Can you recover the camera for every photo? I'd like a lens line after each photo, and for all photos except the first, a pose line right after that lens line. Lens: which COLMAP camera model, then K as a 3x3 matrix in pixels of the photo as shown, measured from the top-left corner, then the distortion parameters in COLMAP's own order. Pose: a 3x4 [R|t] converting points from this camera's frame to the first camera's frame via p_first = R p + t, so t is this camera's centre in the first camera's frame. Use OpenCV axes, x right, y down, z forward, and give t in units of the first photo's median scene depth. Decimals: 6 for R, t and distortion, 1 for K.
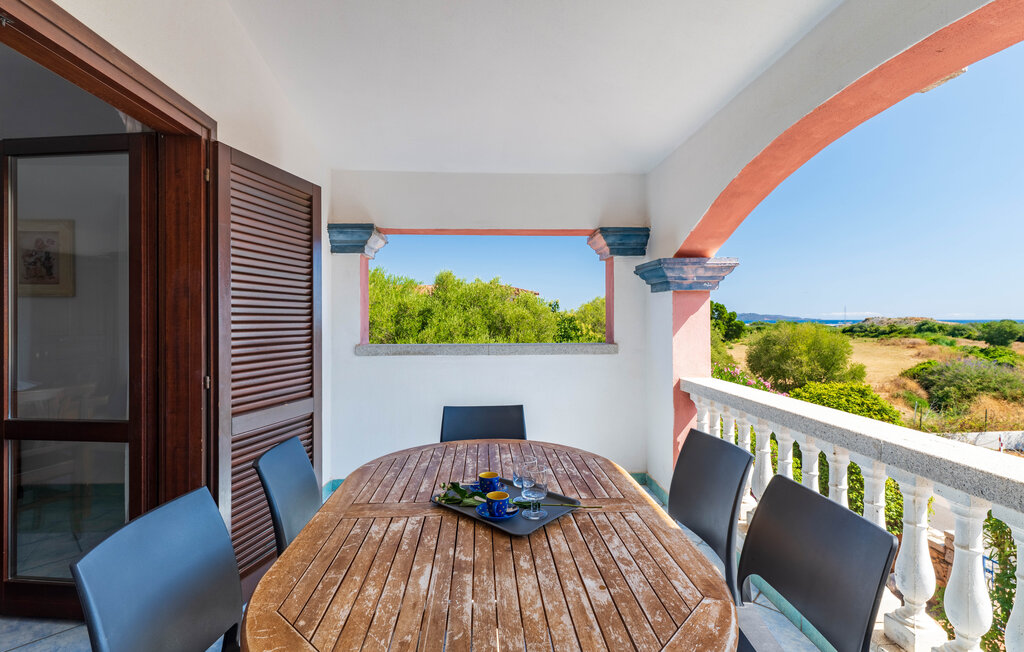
lens RADIAL K [[480.2, 0, 508.9], [0, 480.2, 321.2], [0, 0, 1]] dist [0.013415, -0.000007]
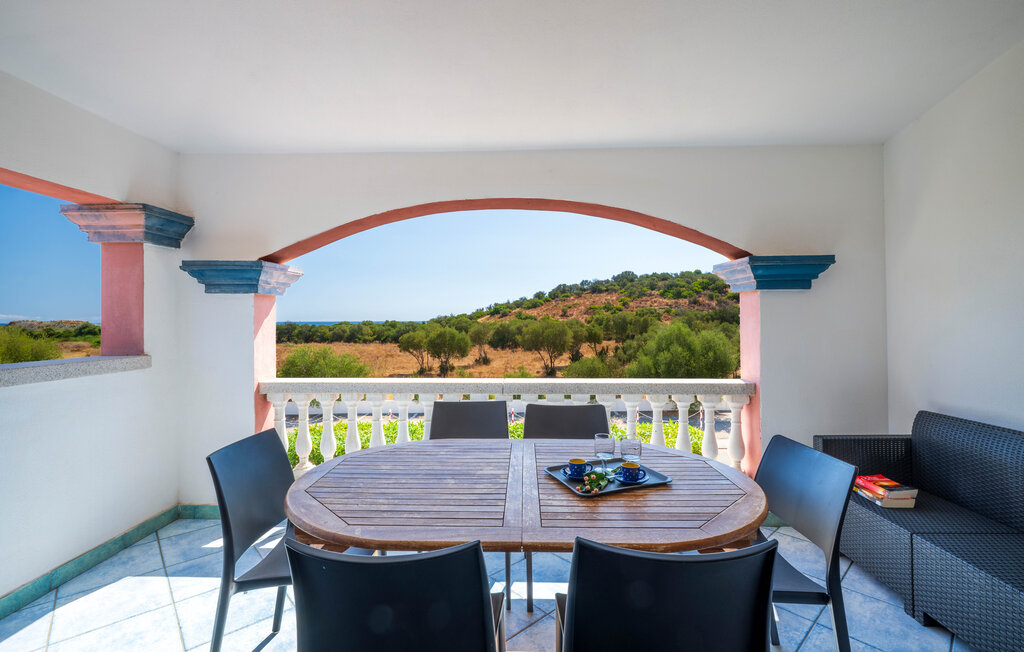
lens RADIAL K [[454.1, 0, 511.9], [0, 454.1, 321.8], [0, 0, 1]] dist [0.000611, -0.000021]
pose [[0.079530, -0.002349, 0.996830, -0.471789], [0.008013, 0.999966, 0.001717, -0.003317], [-0.996800, 0.007851, 0.079546, 0.351050]]
